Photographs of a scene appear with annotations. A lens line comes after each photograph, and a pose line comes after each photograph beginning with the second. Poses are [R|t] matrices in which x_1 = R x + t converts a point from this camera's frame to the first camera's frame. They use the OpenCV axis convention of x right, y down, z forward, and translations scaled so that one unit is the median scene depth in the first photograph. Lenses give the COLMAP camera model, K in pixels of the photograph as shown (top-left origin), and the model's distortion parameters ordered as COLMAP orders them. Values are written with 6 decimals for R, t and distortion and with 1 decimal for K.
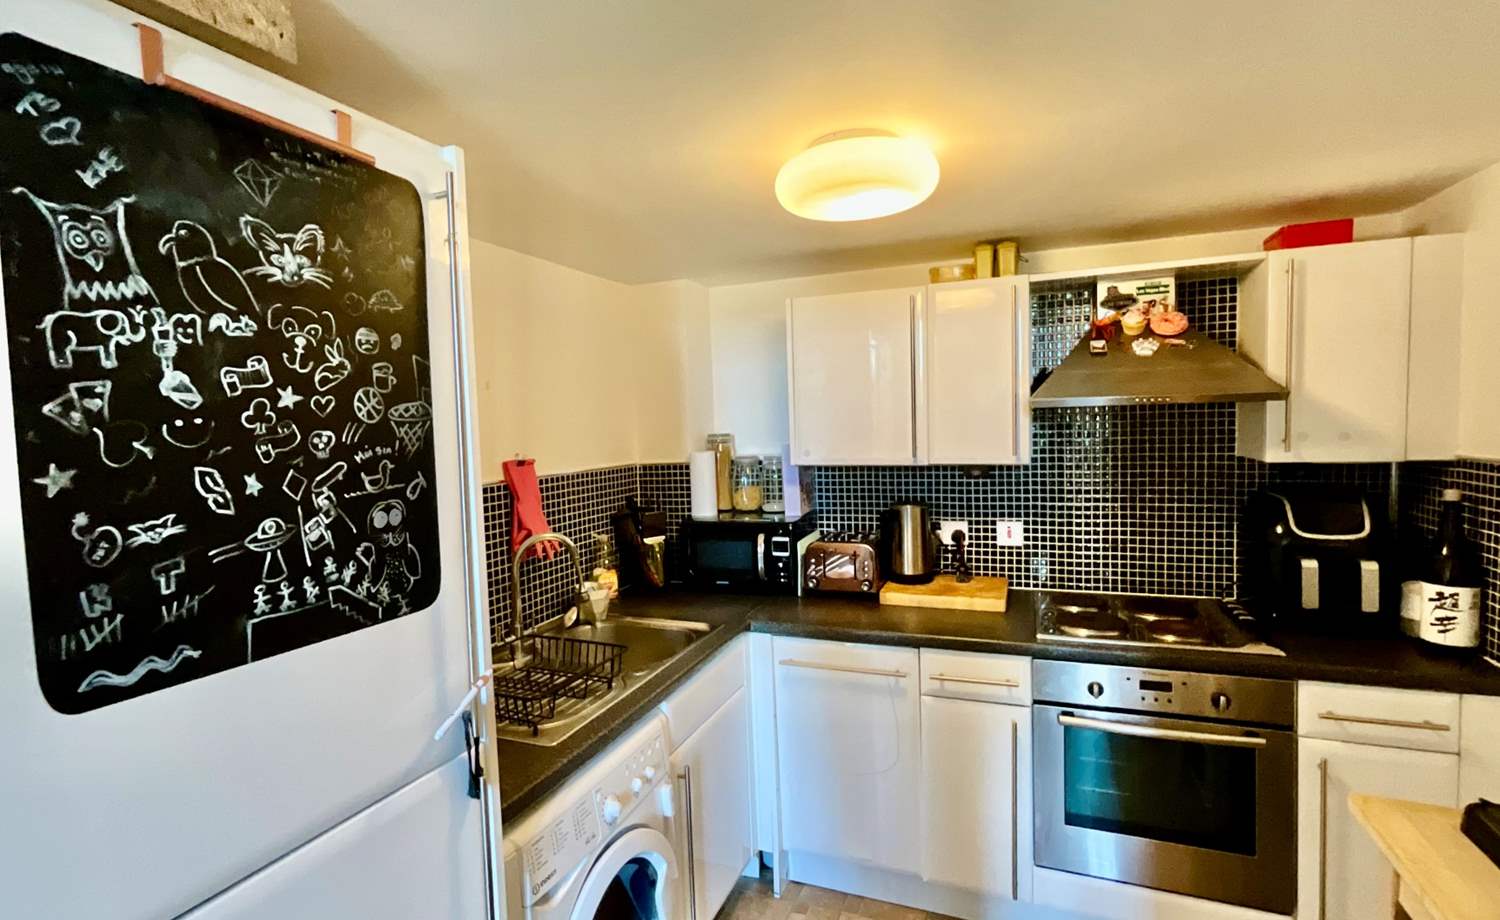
lens RADIAL K [[717.9, 0, 747.5], [0, 717.9, 463.7], [0, 0, 1]] dist [-0.005822, 0.005504]
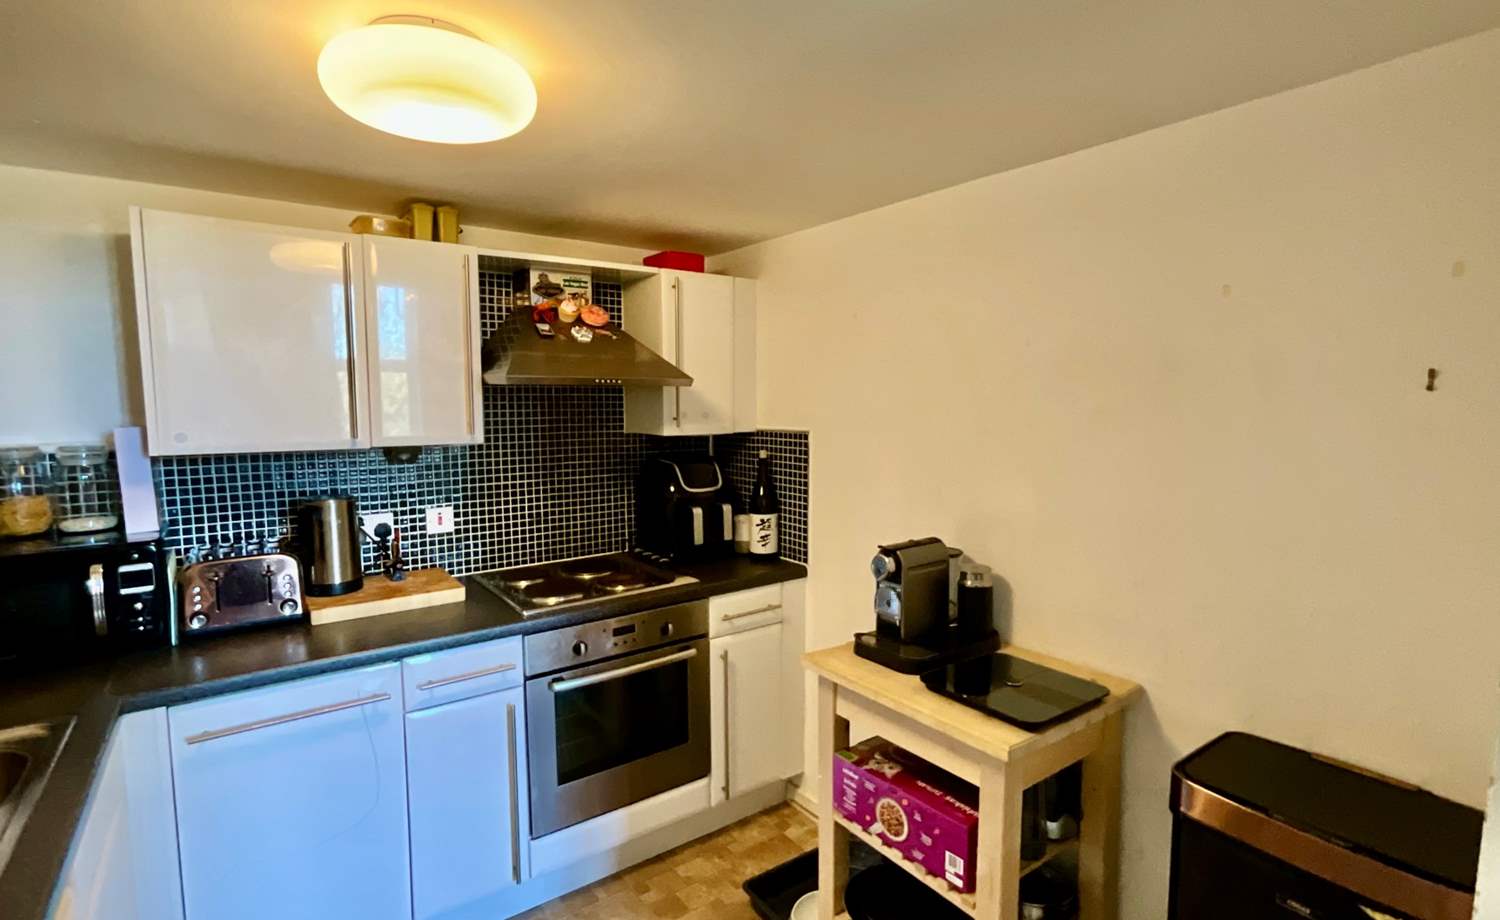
lens RADIAL K [[717.9, 0, 747.5], [0, 717.9, 463.7], [0, 0, 1]] dist [-0.005822, 0.005504]
pose [[0.523598, -0.047220, 0.850656, -0.244817], [0.041933, 0.998681, 0.029625, 0.014003], [-0.850933, 0.020159, 0.524888, 0.183687]]
